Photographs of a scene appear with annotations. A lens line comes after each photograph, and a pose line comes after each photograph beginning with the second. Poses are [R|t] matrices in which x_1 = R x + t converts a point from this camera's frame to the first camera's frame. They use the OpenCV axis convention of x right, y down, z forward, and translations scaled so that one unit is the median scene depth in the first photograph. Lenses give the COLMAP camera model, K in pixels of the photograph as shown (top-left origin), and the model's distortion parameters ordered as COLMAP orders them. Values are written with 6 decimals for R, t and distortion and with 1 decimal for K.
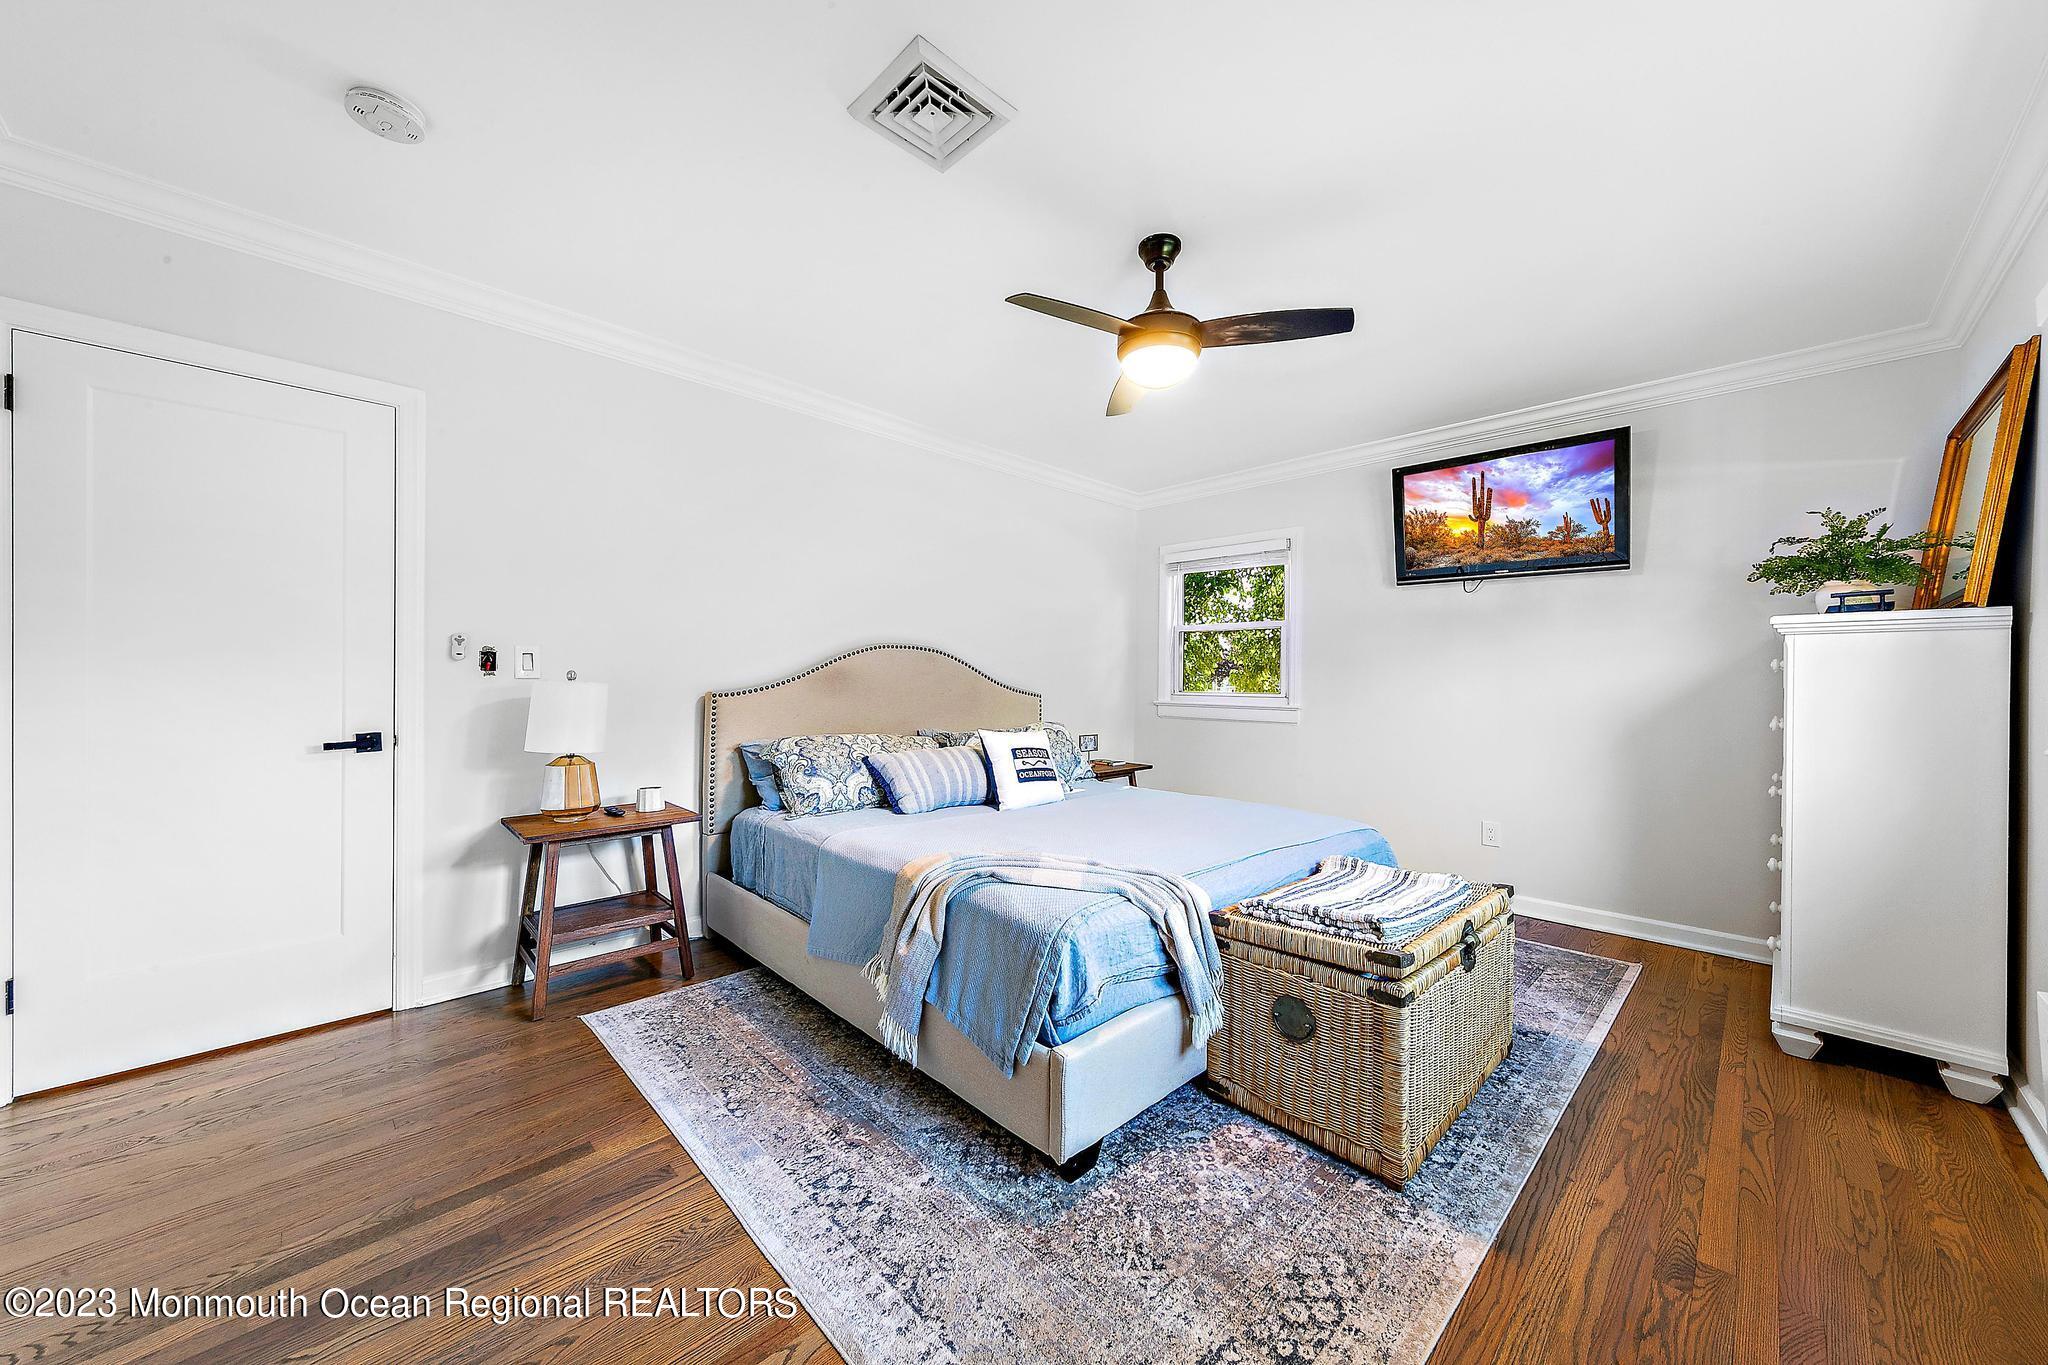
lens RADIAL K [[746.1, 0, 1029.0], [0, 746.1, 677.5], [0, 0, 1]] dist [0.010748, 0.000355]
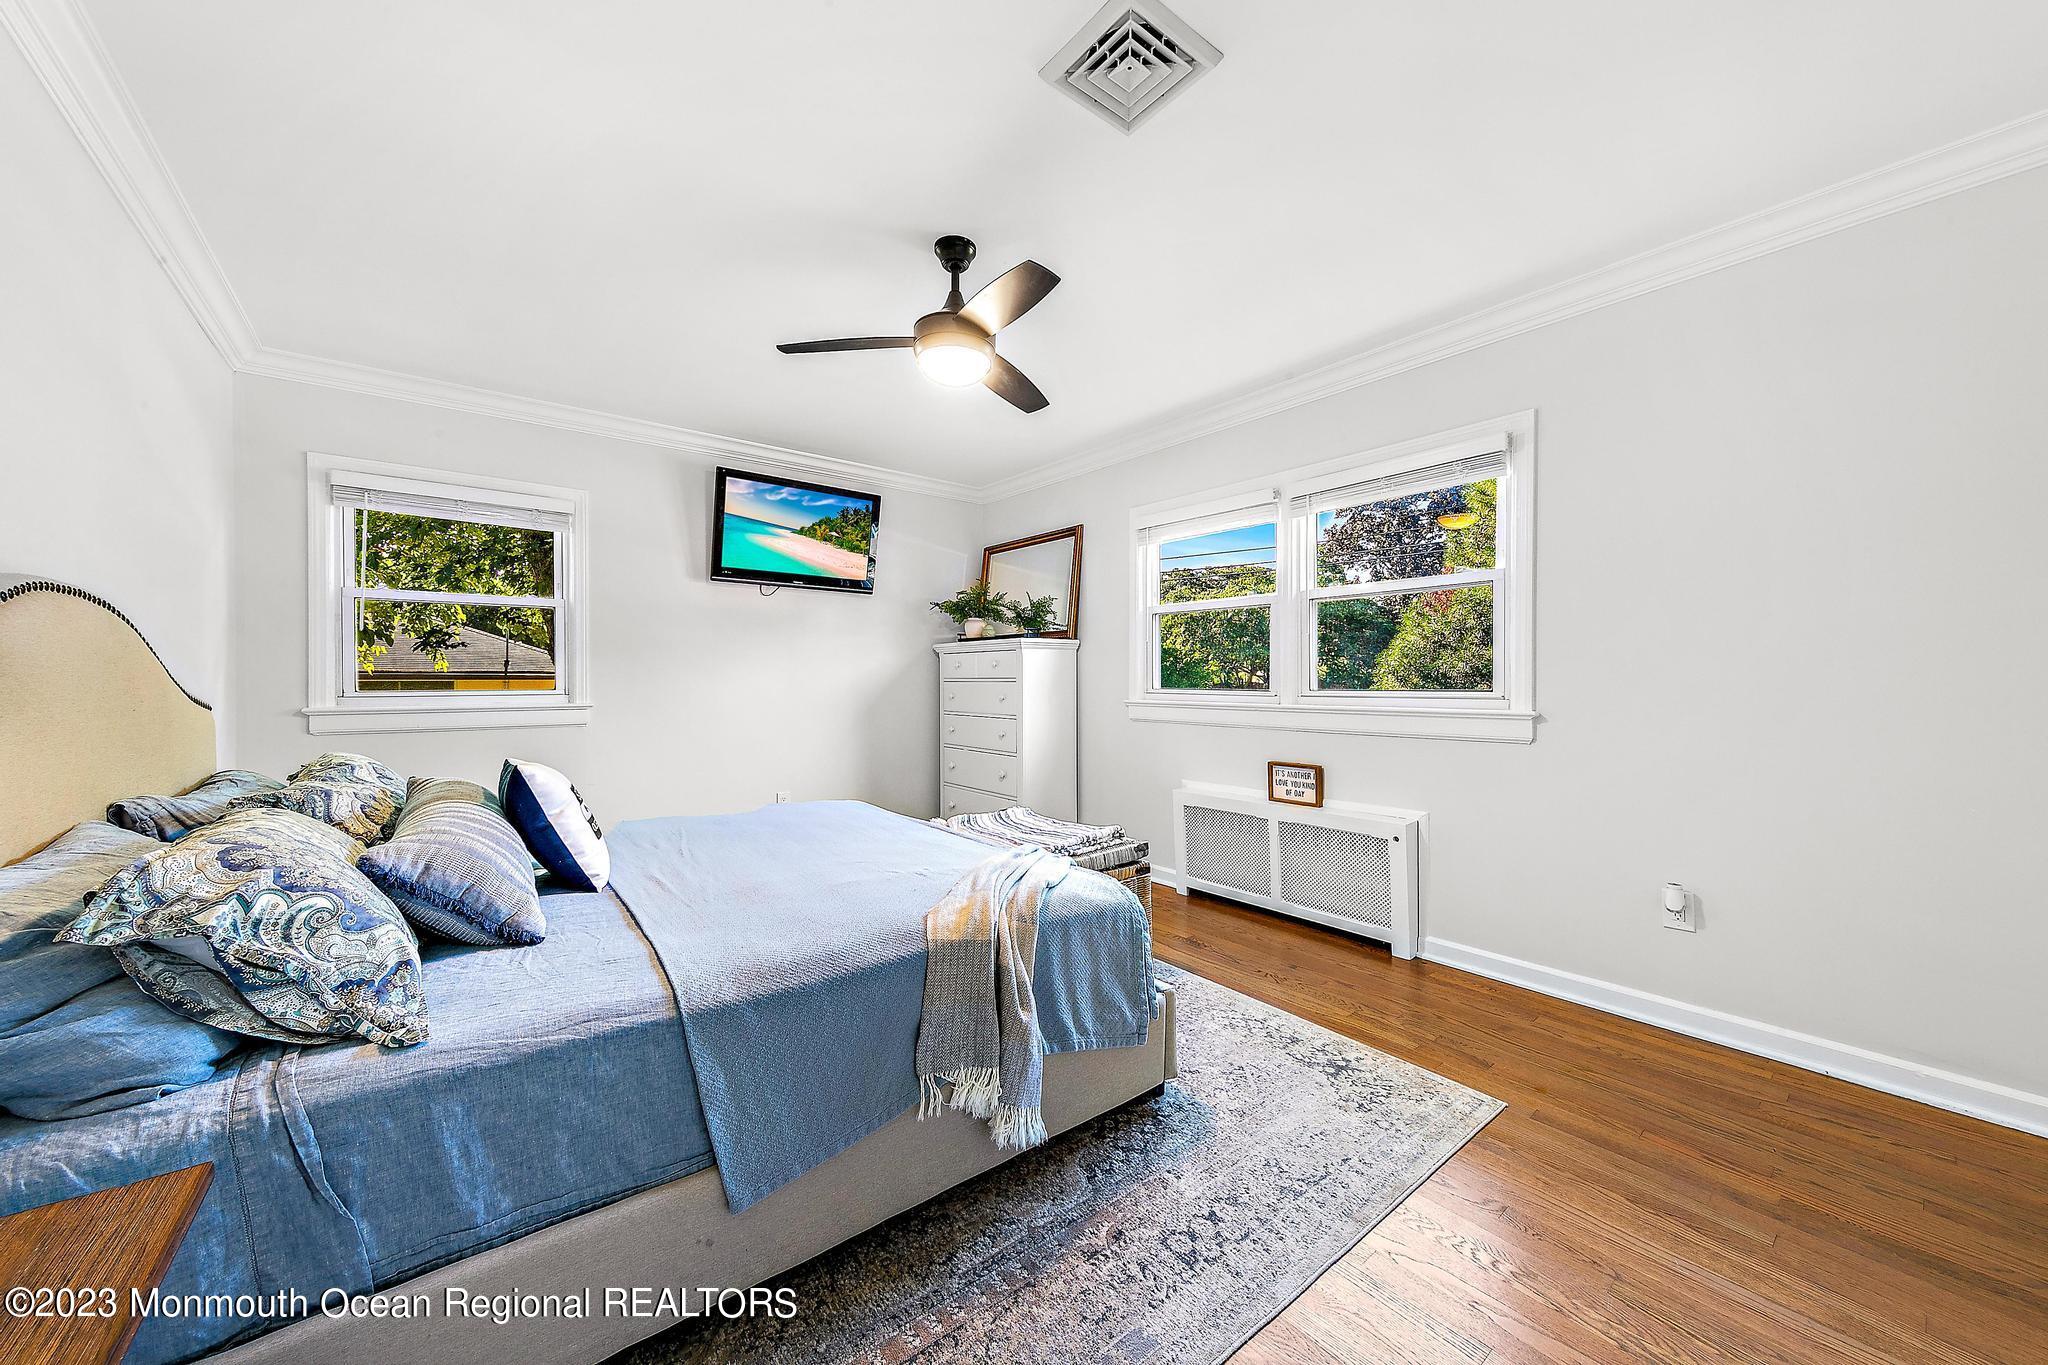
lens RADIAL K [[746.1, 0, 1033.5], [0, 746.1, 679.1], [0, 0, 1]] dist [0.010748, 0.000355]
pose [[0.090746, -0.012570, 0.995795, -0.519957], [-0.001650, 0.999917, 0.012772, -0.001657], [-0.995873, -0.002802, 0.090718, 0.499067]]
